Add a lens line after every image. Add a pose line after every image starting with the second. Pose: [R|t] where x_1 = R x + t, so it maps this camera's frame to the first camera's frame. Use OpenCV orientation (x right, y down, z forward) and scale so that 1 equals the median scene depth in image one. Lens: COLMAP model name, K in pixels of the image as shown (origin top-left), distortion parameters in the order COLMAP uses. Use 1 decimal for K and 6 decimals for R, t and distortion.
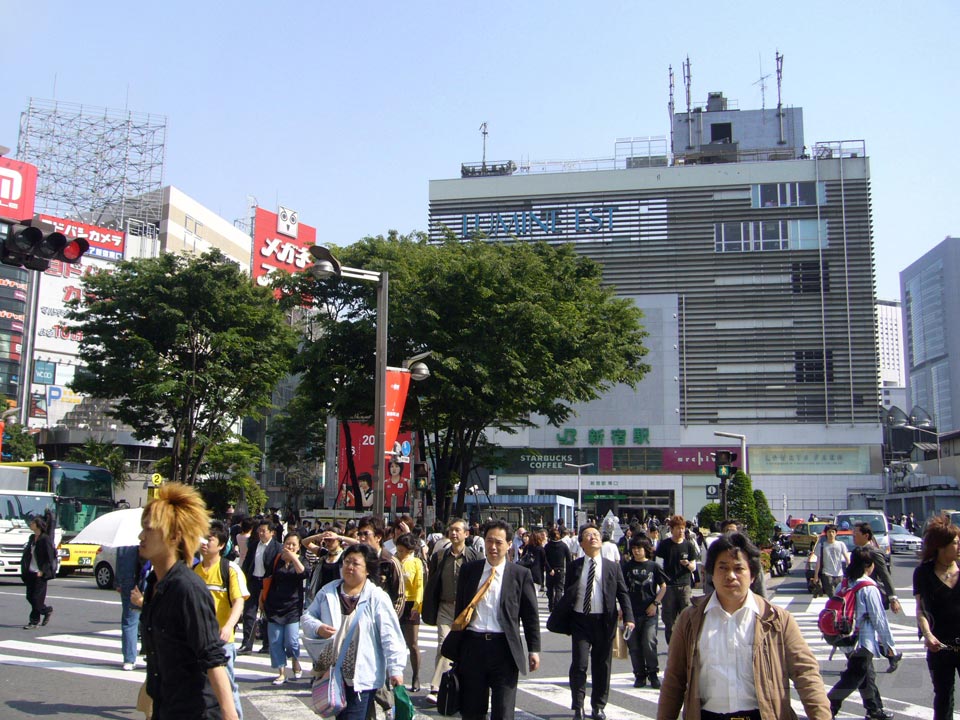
lens RADIAL K [[1016.9, 0, 506.0], [0, 1016.9, 360.7], [0, 0, 1]] dist [-0.055083, -0.009393]
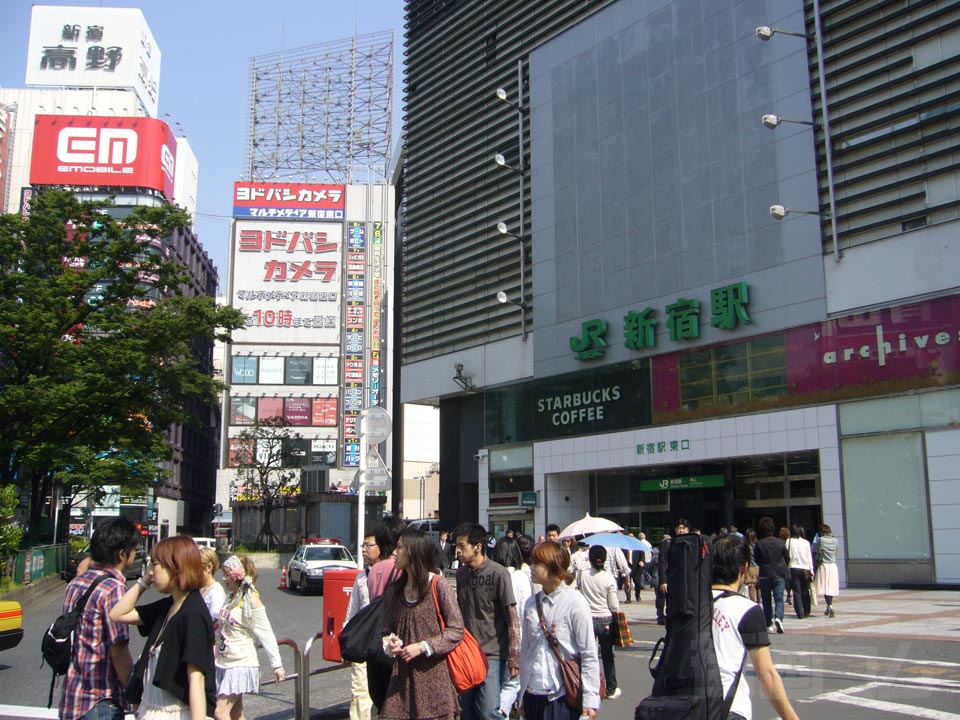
lens RADIAL K [[1016.9, 0, 506.0], [0, 1016.9, 360.7], [0, 0, 1]] dist [-0.055083, -0.009393]
pose [[0.744737, -0.132881, -0.653995, 0.259984], [0.122872, 0.990525, -0.061337, 0.089198], [0.655949, -0.034678, 0.754008, 0.575757]]
